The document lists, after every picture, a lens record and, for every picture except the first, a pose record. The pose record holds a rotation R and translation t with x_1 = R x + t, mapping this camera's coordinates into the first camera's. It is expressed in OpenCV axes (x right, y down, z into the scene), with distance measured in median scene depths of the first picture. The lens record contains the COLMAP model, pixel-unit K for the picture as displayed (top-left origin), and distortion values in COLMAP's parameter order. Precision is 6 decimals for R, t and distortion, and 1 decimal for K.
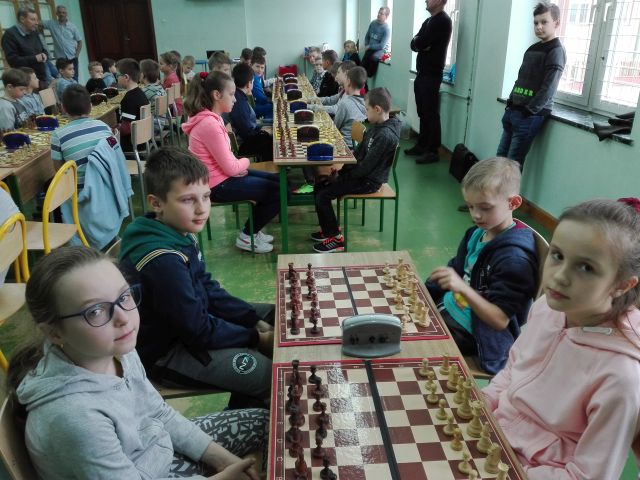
lens RADIAL K [[531.5, 0, 320.0], [0, 531.5, 240.0], [0, 0, 1]] dist [0.100784, -0.205935]
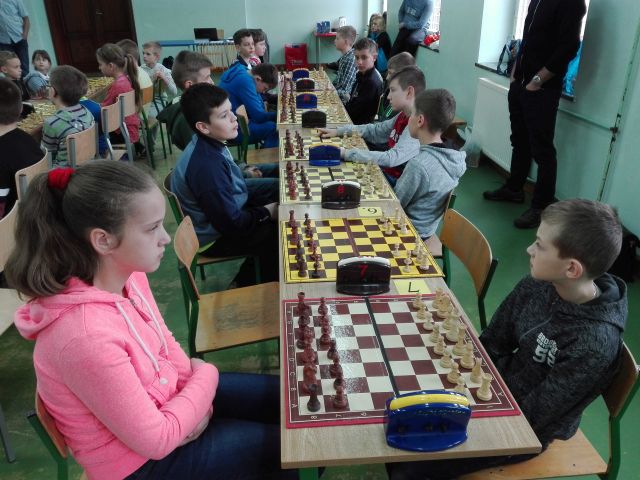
lens RADIAL K [[530.4, 0, 334.5], [0, 530.4, 238.2], [0, 0, 1]] dist [0.005590, -0.017308]
pose [[0.999858, -0.010454, 0.013223, -0.021992], [0.009714, 0.998447, 0.054853, -0.111927], [-0.013776, -0.054717, 0.998407, 0.263109]]
